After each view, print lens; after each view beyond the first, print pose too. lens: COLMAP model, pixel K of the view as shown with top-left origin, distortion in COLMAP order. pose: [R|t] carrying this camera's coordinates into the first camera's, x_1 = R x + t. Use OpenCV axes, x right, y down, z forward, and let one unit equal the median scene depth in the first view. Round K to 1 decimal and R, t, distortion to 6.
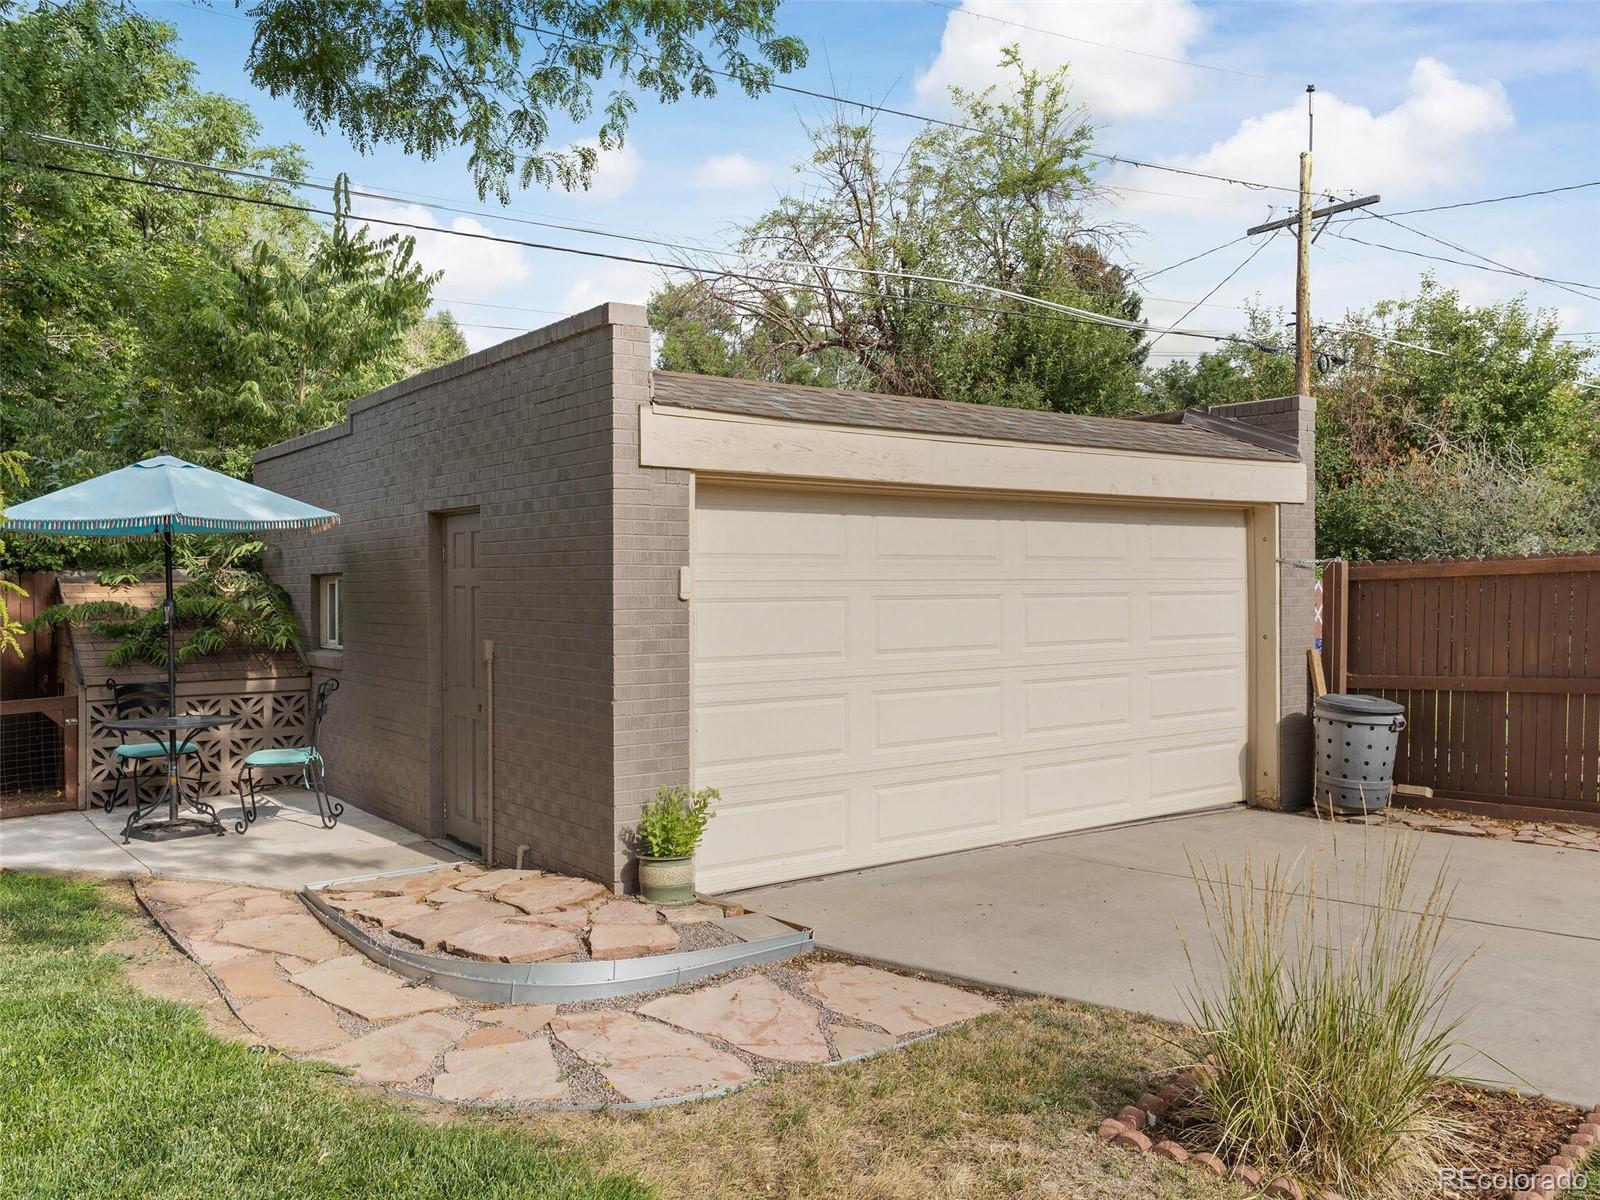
lens RADIAL K [[1251.1, 0, 800.0], [0, 1251.1, 600.0], [0, 0, 1]] dist [-0.006298, -0.000757]
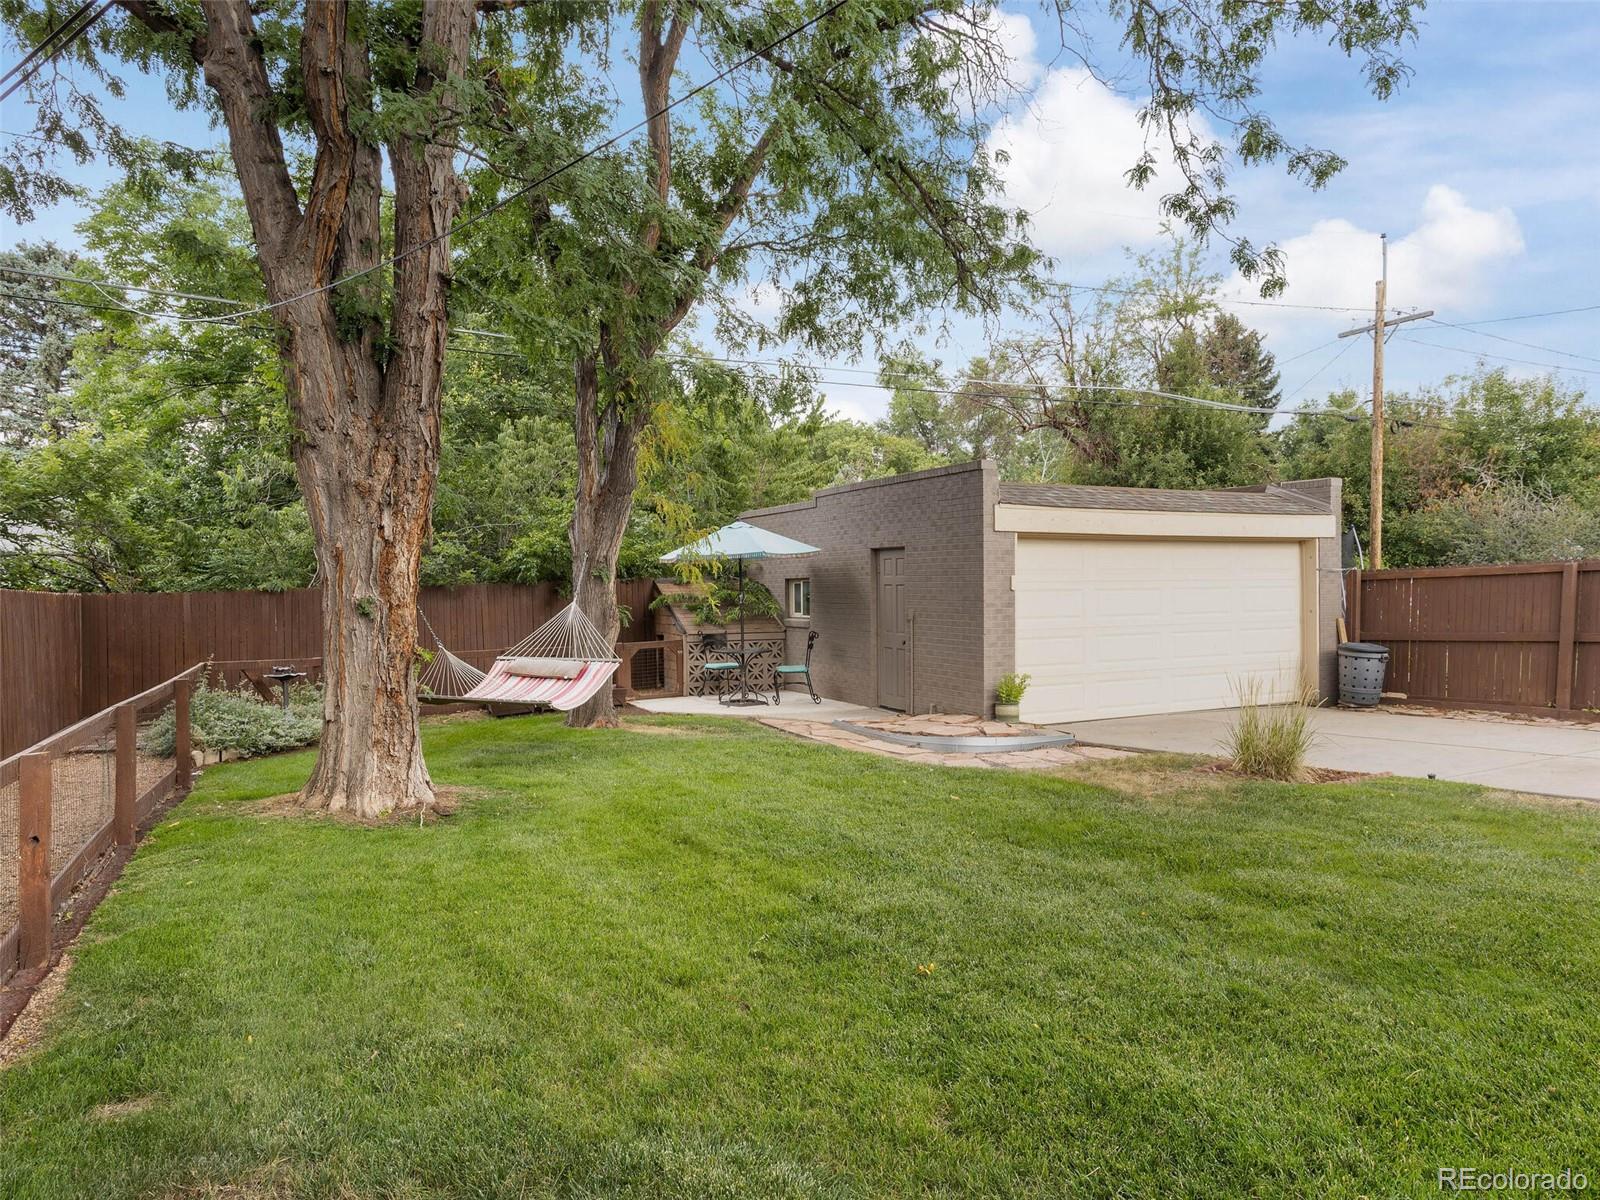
lens RADIAL K [[1020.0, 0, 800.0], [0, 1020.0, 600.0], [0, 0, 1]] dist [-0.060633, 0.063794]
pose [[0.983449, -0.000436, -0.181183, -0.048264], [0.001320, 0.999988, 0.004758, 0.002776], [0.181179, -0.004918, 0.983438, -0.298863]]
